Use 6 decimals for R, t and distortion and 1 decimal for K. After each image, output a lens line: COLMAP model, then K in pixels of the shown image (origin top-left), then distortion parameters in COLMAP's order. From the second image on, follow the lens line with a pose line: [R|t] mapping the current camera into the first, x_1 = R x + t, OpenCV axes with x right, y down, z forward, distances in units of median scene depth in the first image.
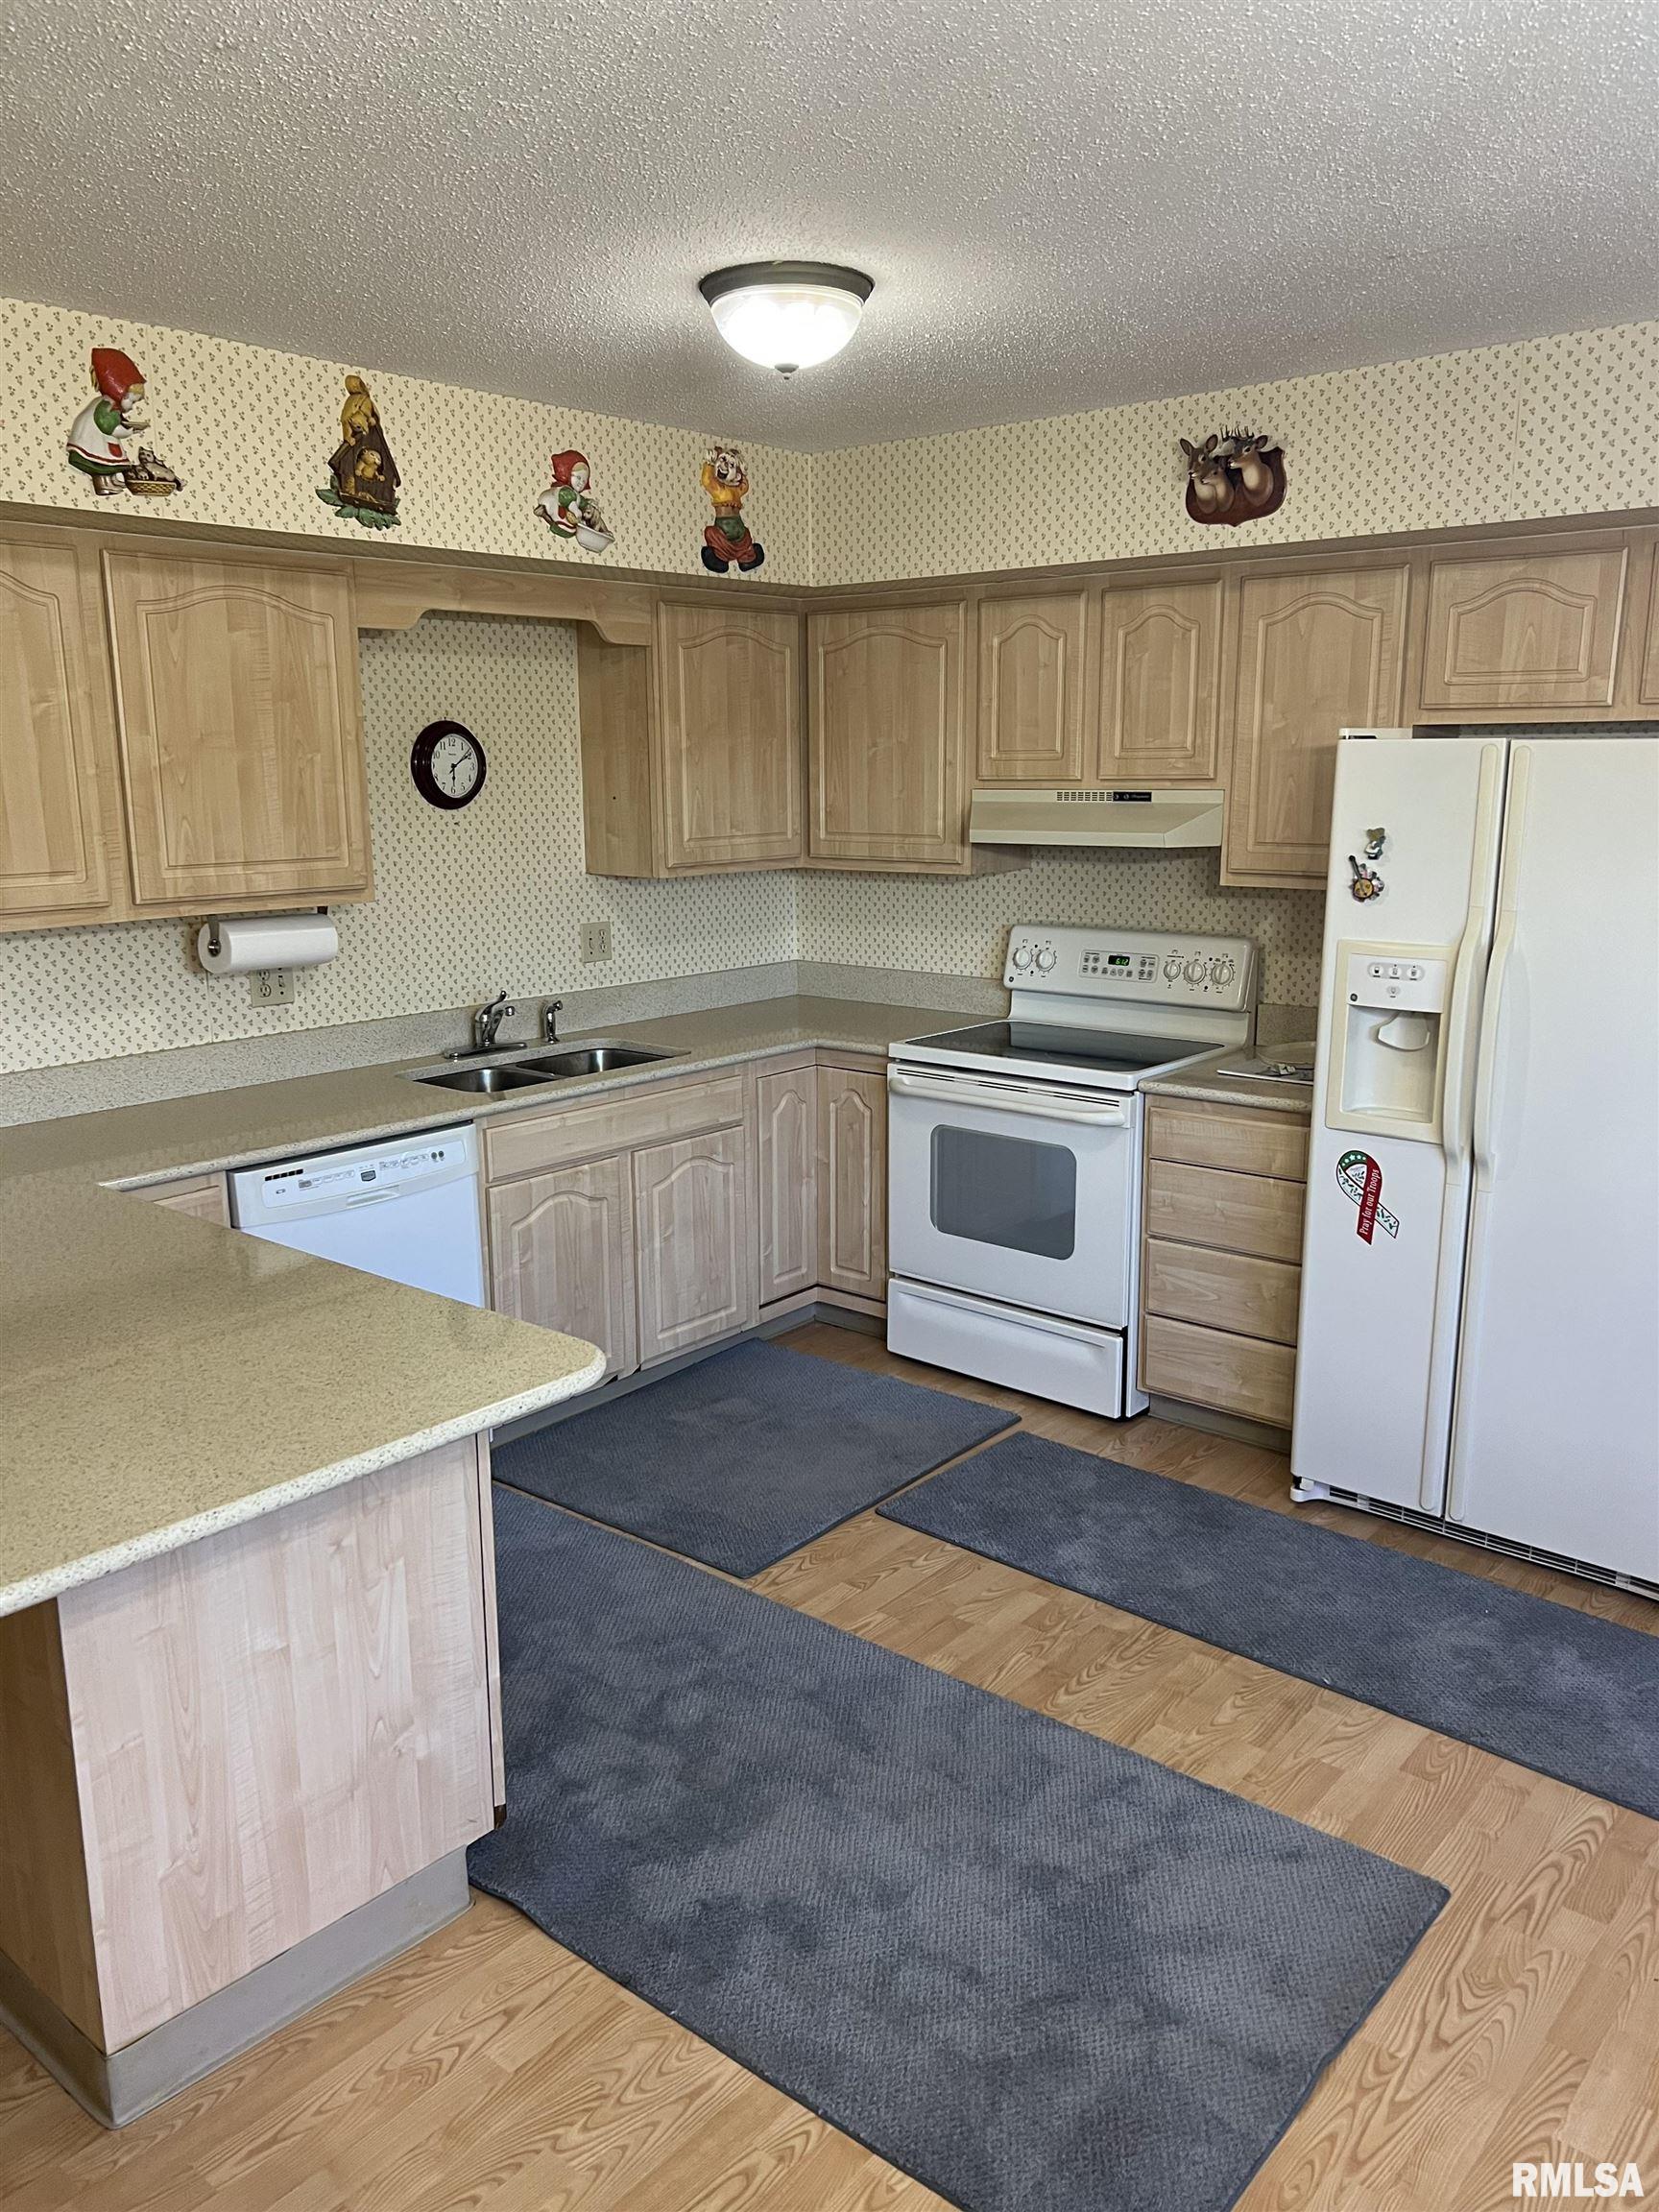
lens RADIAL K [[1484.7, 0, 829.5], [0, 1484.7, 1106.0], [0, 0, 1]] dist [0.028911, -0.025333]
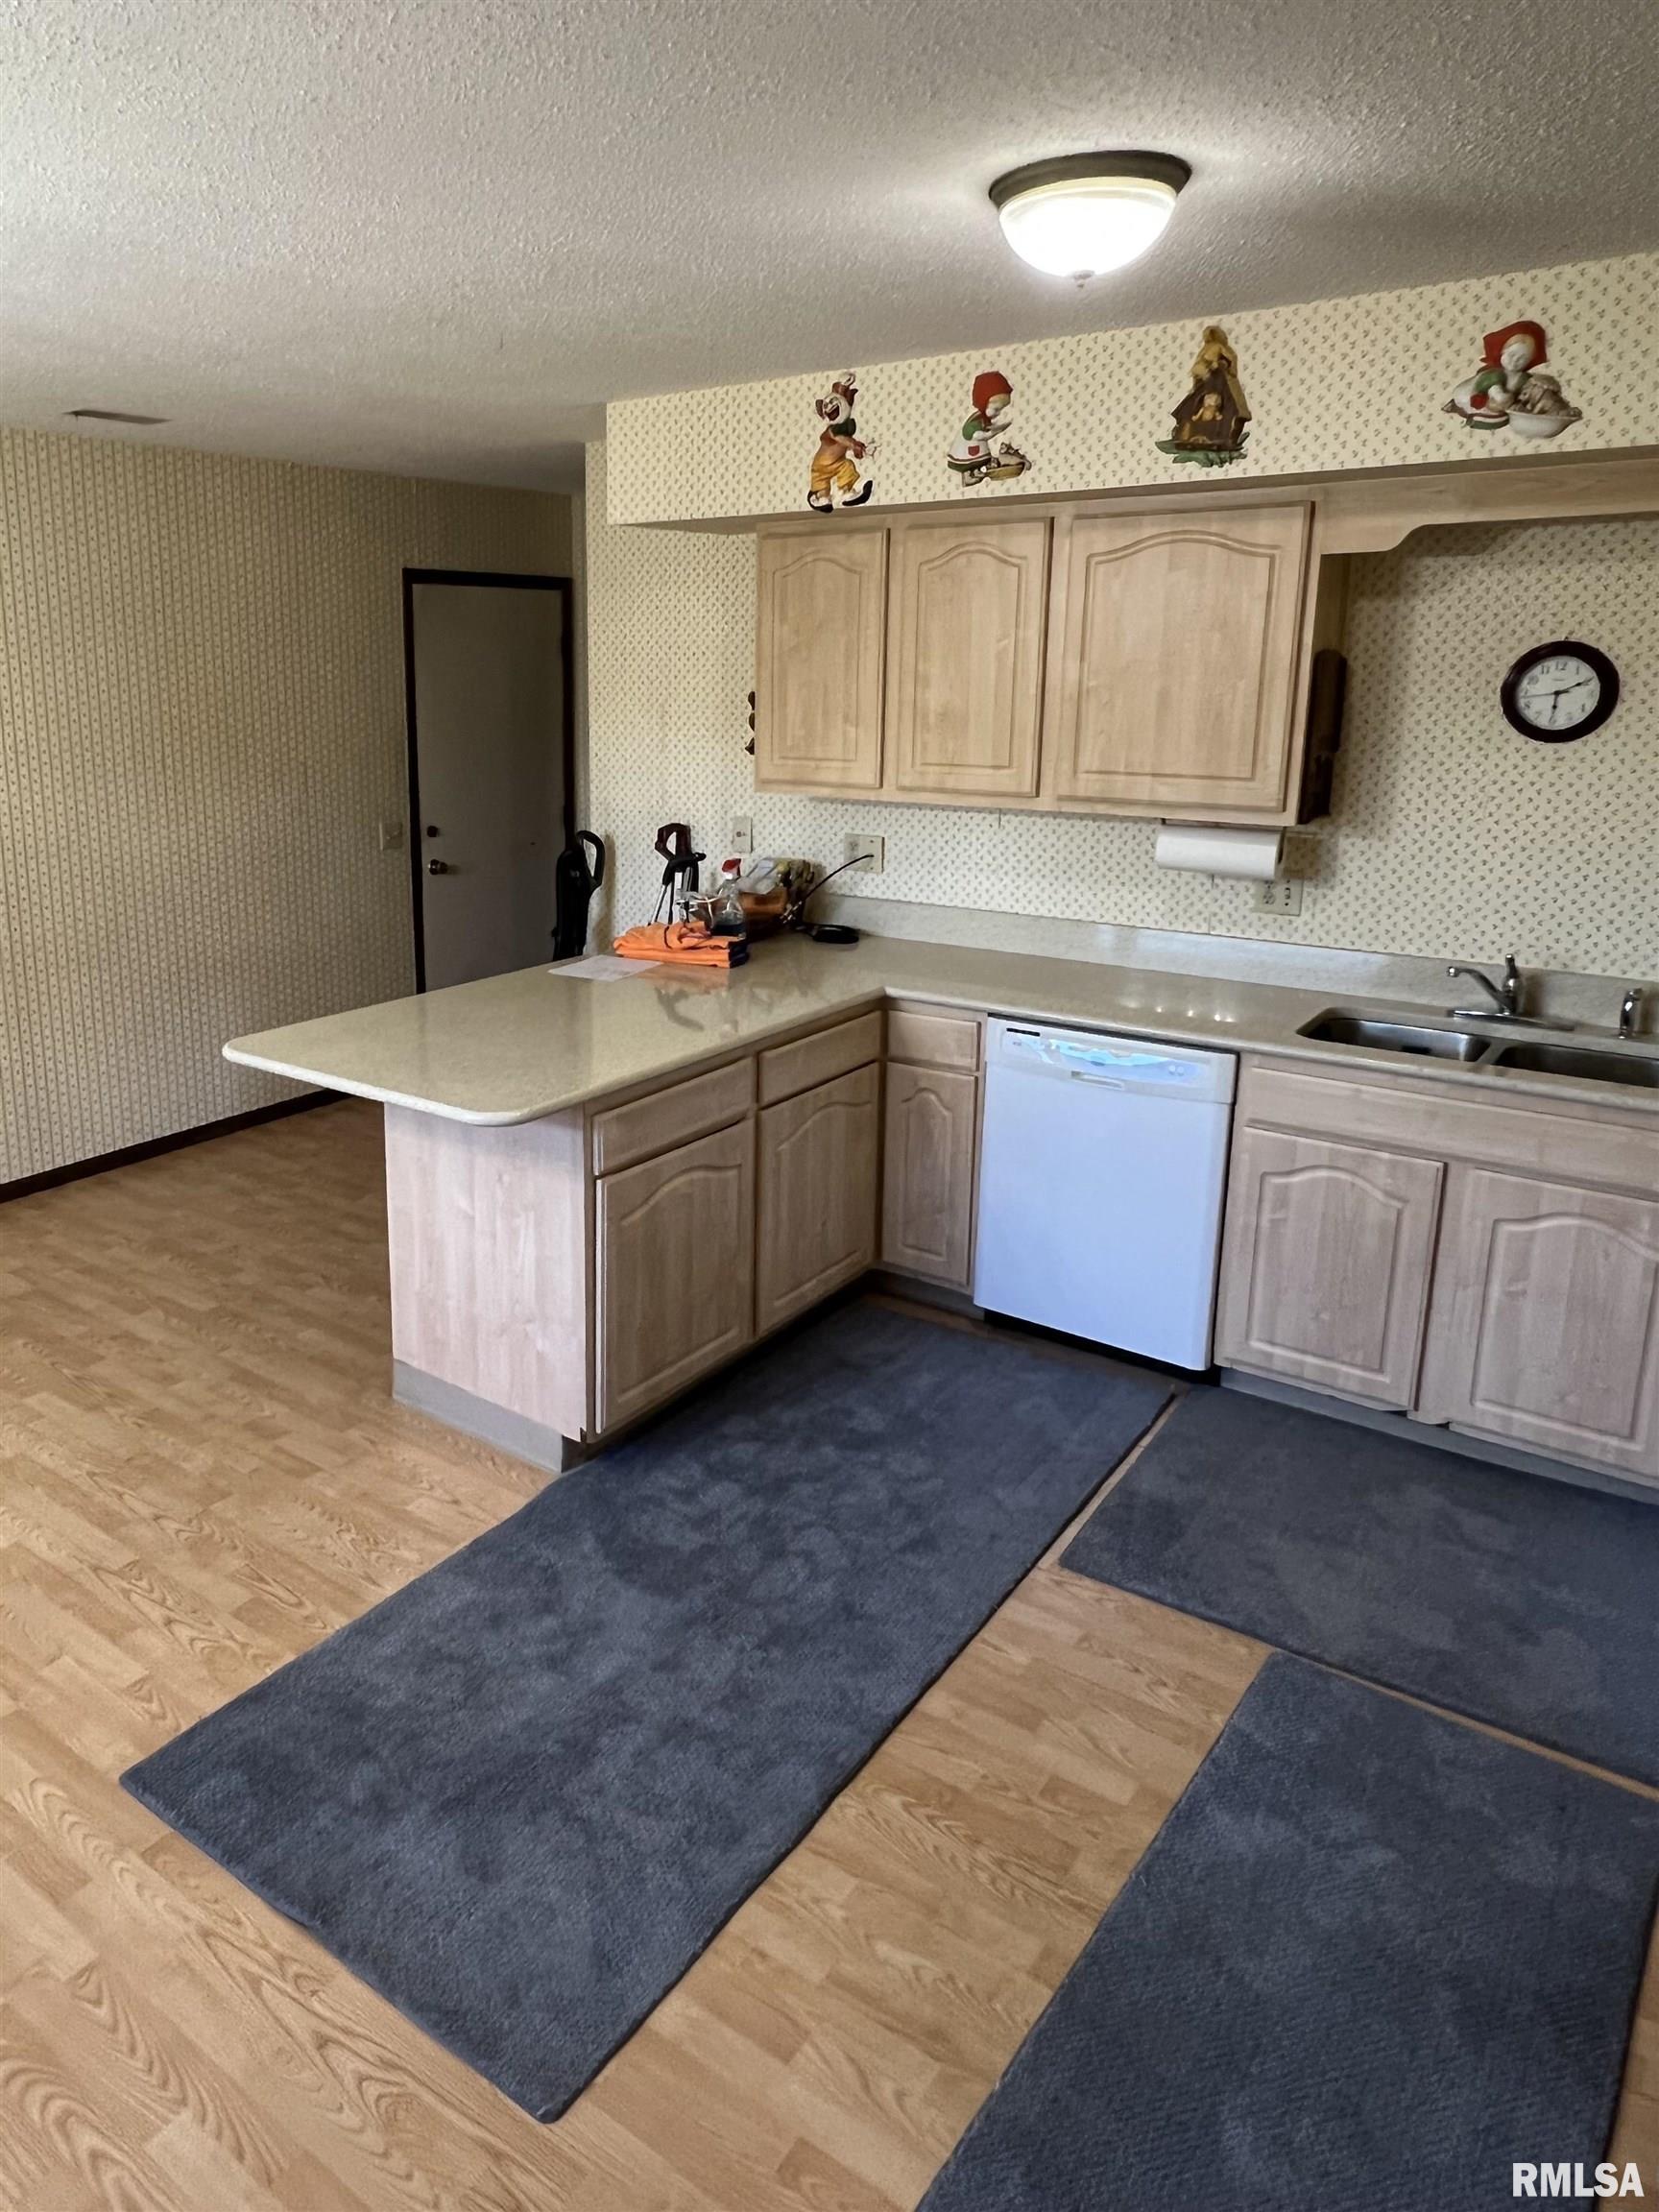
lens RADIAL K [[1494.0, 0, 820.6], [0, 1494.0, 1010.9], [0, 0, 1]] dist [-0.001286, -0.001798]
pose [[0.130005, 0.234423, -0.963403, 0.838338], [-0.228059, 0.952667, 0.201036, -0.190683], [0.964929, 0.193577, 0.177313, 0.691642]]
